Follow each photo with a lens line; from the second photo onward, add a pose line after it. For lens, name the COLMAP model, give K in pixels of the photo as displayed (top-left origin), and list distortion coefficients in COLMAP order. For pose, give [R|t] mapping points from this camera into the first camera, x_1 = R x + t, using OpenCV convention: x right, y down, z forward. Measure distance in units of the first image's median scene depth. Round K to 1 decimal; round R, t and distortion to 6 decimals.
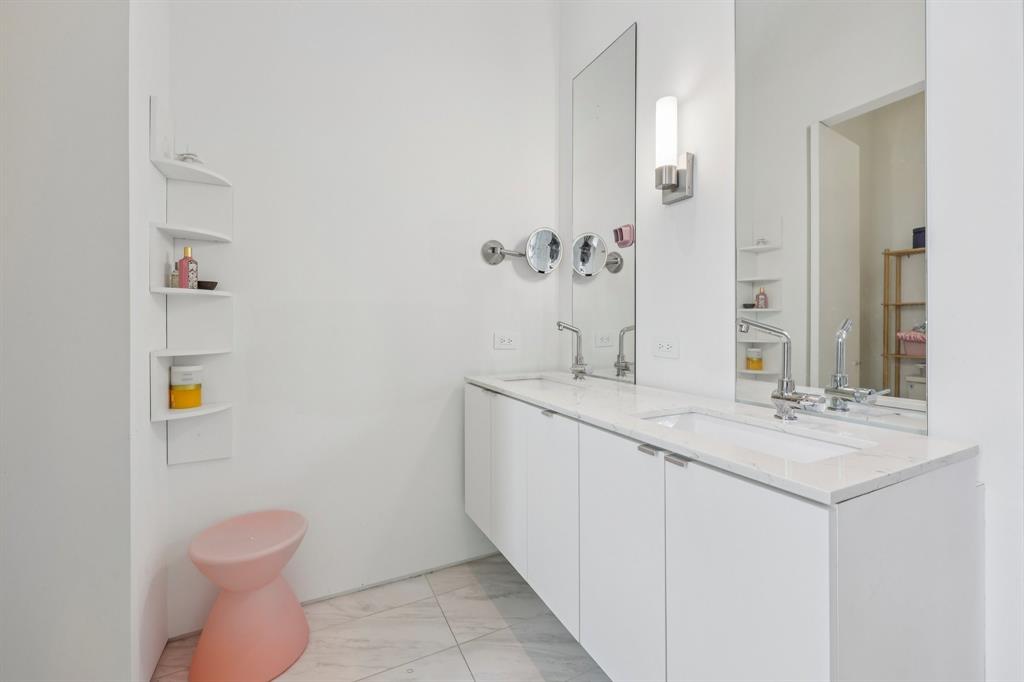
lens RADIAL K [[426.8, 0, 514.8], [0, 426.8, 327.5], [0, 0, 1]] dist [-0.000398, -0.000098]
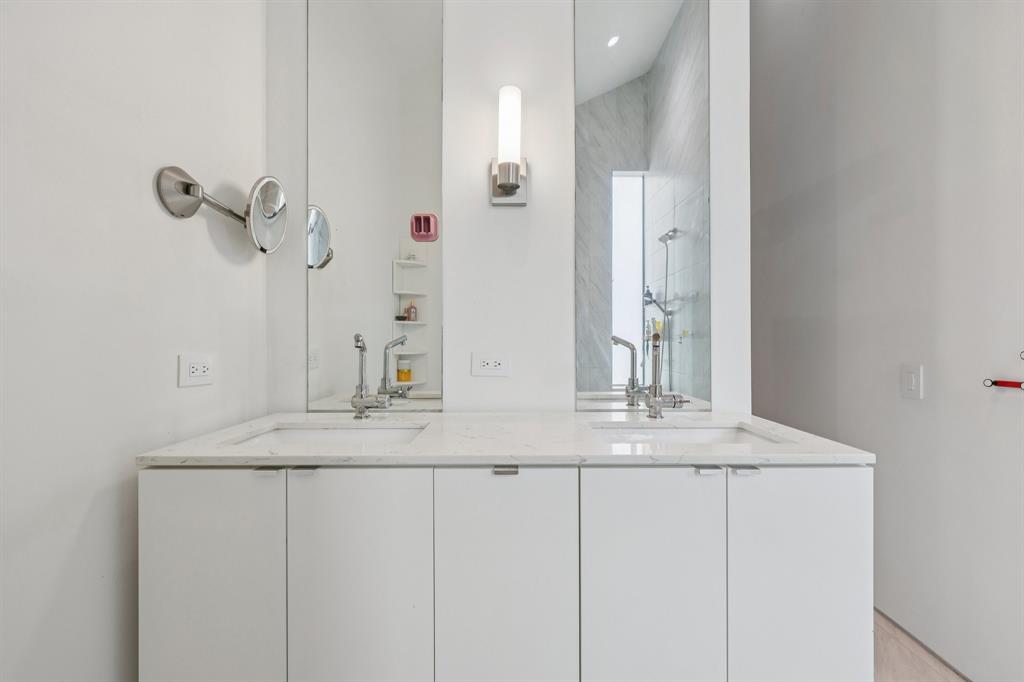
lens RADIAL K [[423.4, 0, 513.6], [0, 423.4, 332.4], [0, 0, 1]] dist [0.003381, 0.000438]
pose [[0.431421, 0.010202, 0.902093, -0.239310], [-0.001589, 0.999943, -0.010548, -0.006879], [-0.902150, 0.003117, 0.431412, 0.321743]]
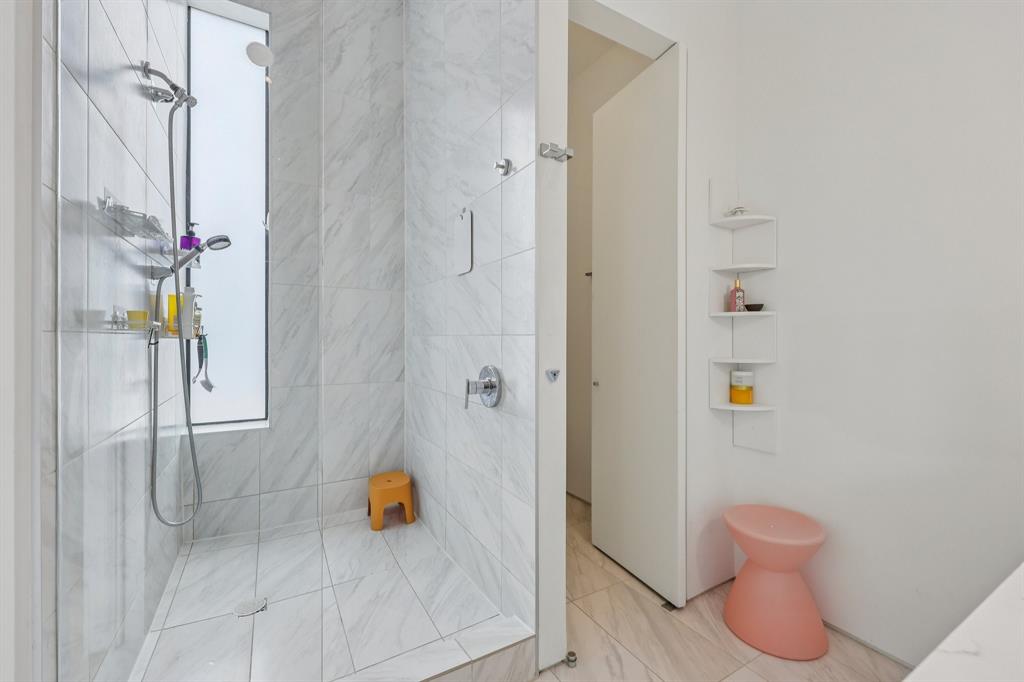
lens RADIAL K [[428.5, 0, 519.9], [0, 428.5, 333.9], [0, 0, 1]] dist [-0.000338, -0.000018]
pose [[0.069952, -0.018837, -0.997372, 1.182652], [0.000768, 0.999822, -0.018830, 0.001589], [0.997550, 0.000551, 0.069954, 0.596603]]
